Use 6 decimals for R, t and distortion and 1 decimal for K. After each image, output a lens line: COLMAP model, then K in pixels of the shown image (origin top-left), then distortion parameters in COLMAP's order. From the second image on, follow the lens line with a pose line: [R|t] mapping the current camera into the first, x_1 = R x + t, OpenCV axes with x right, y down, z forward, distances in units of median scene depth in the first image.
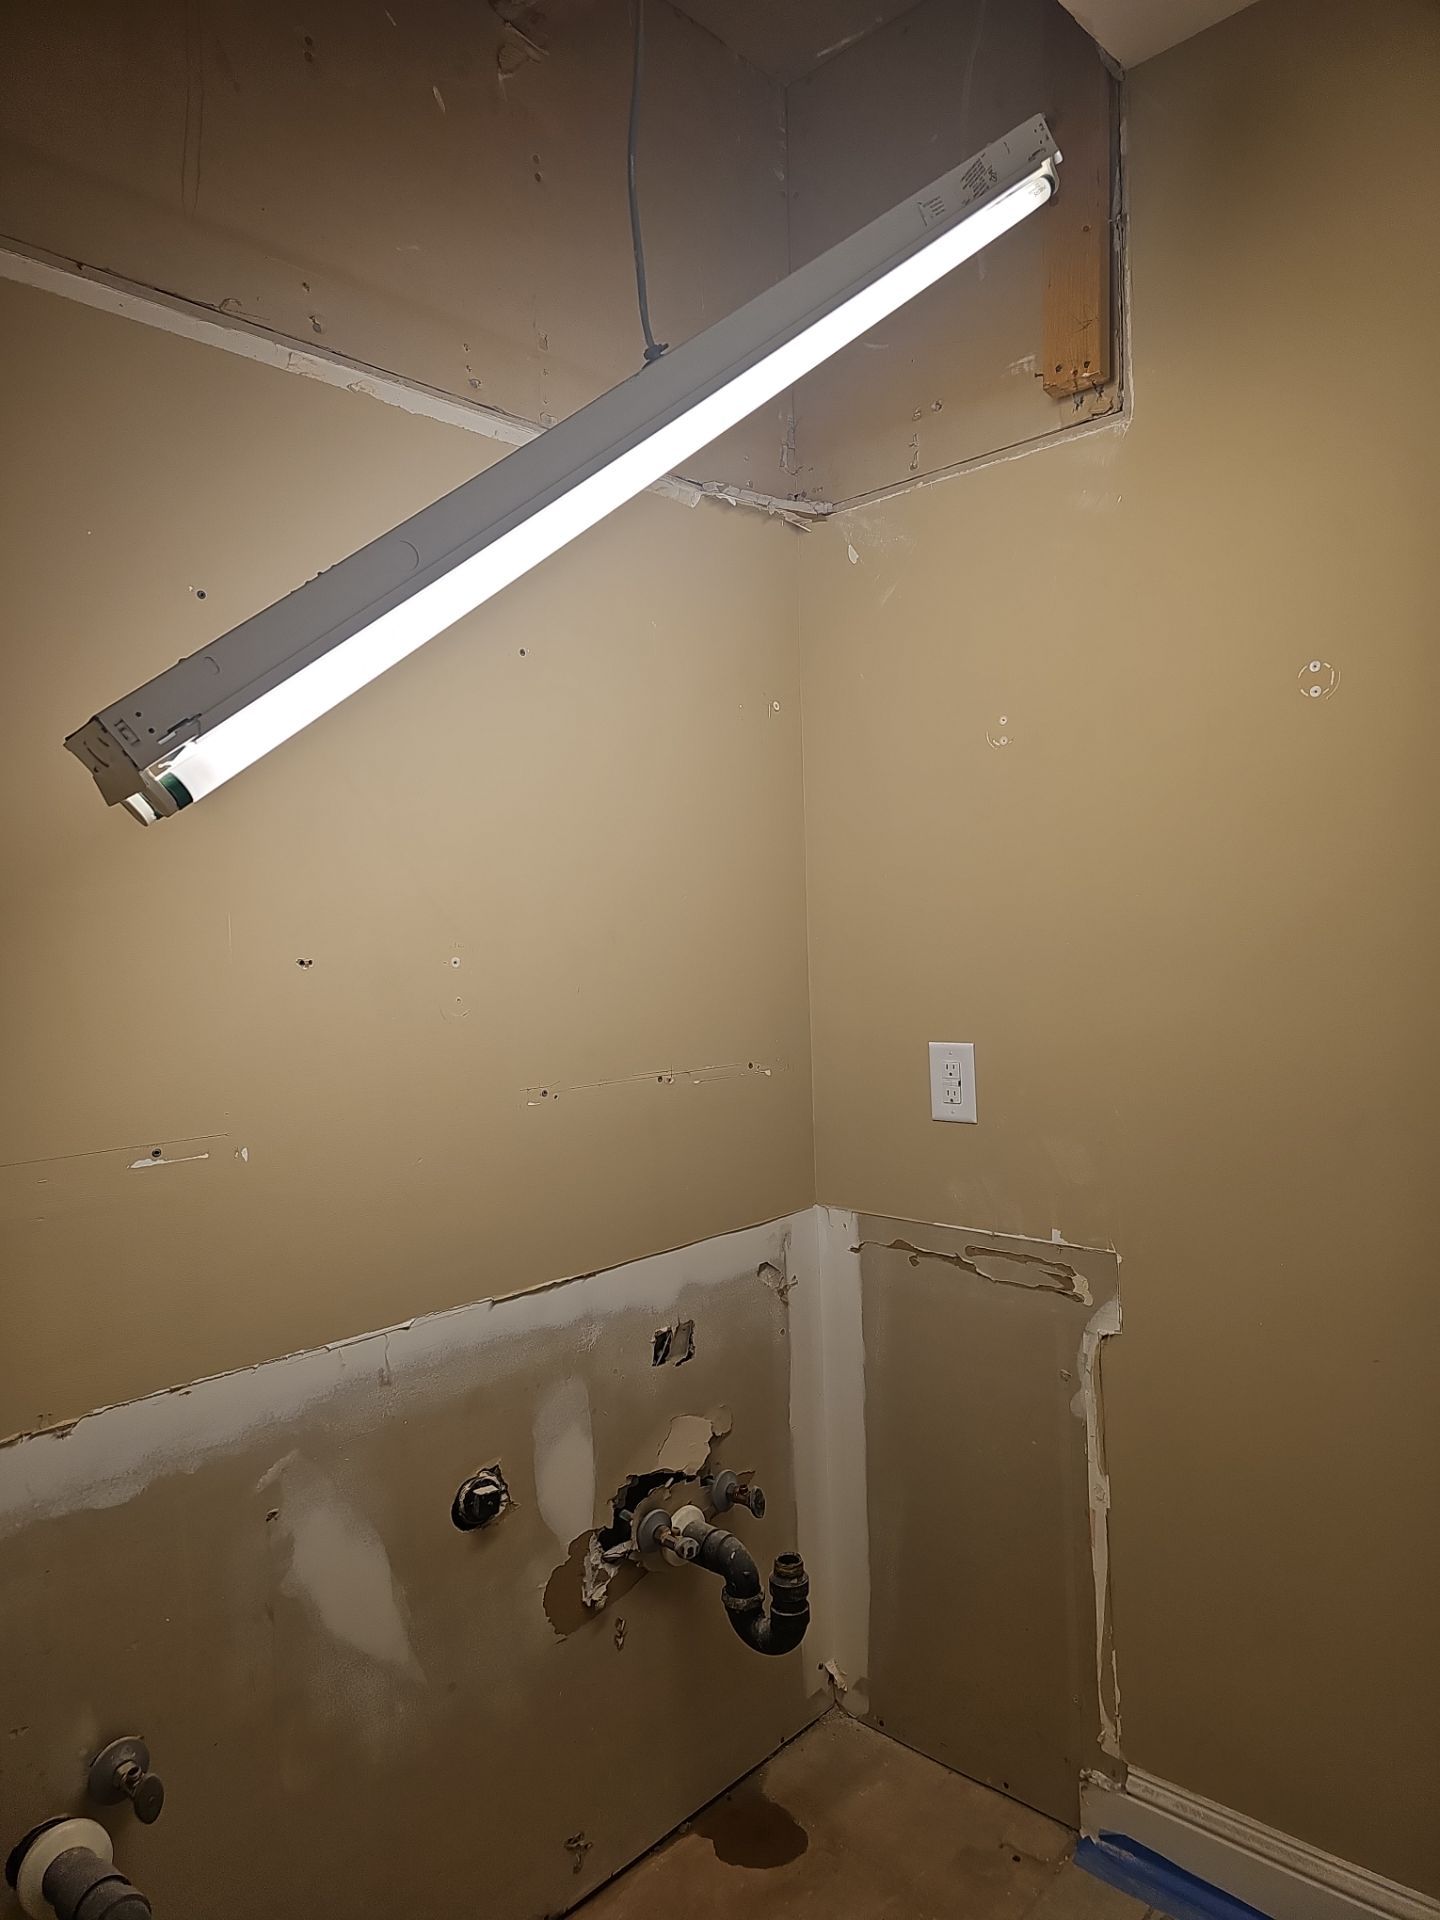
lens RADIAL K [[1270.3, 0, 713.9], [0, 1270.3, 969.7], [0, 0, 1]] dist [0.038096, -0.015203]
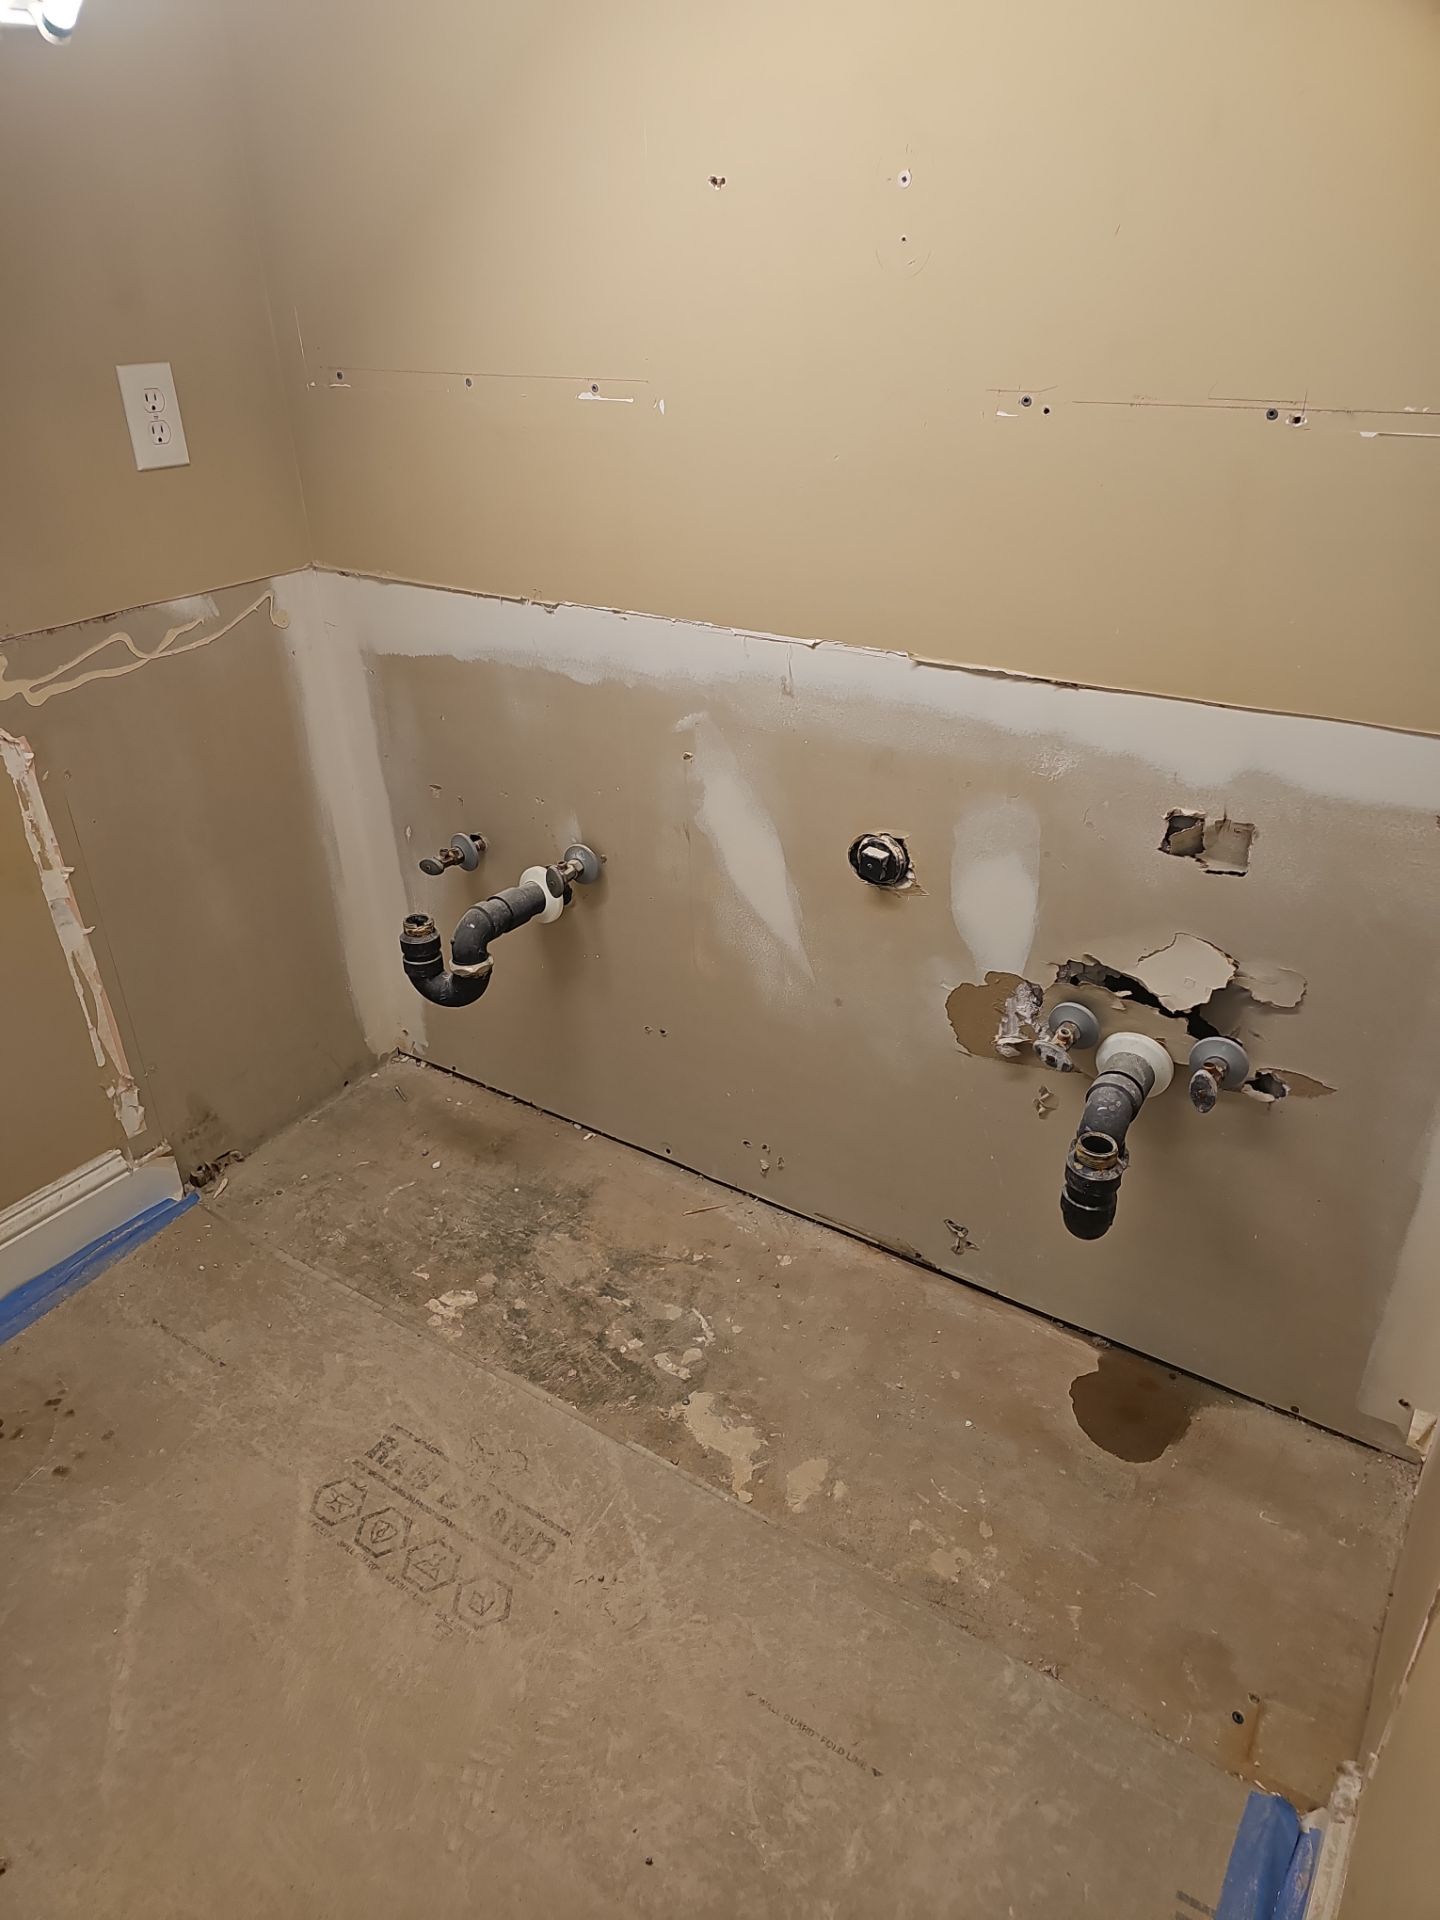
lens RADIAL K [[1270.3, 0, 713.8], [0, 1270.3, 968.9], [0, 0, 1]] dist [0.038096, -0.015203]
pose [[0.169886, 0.513843, -0.840895, 0.622148], [-0.007440, 0.853943, 0.520313, -0.002534], [0.985436, -0.082138, 0.148896, 0.734575]]
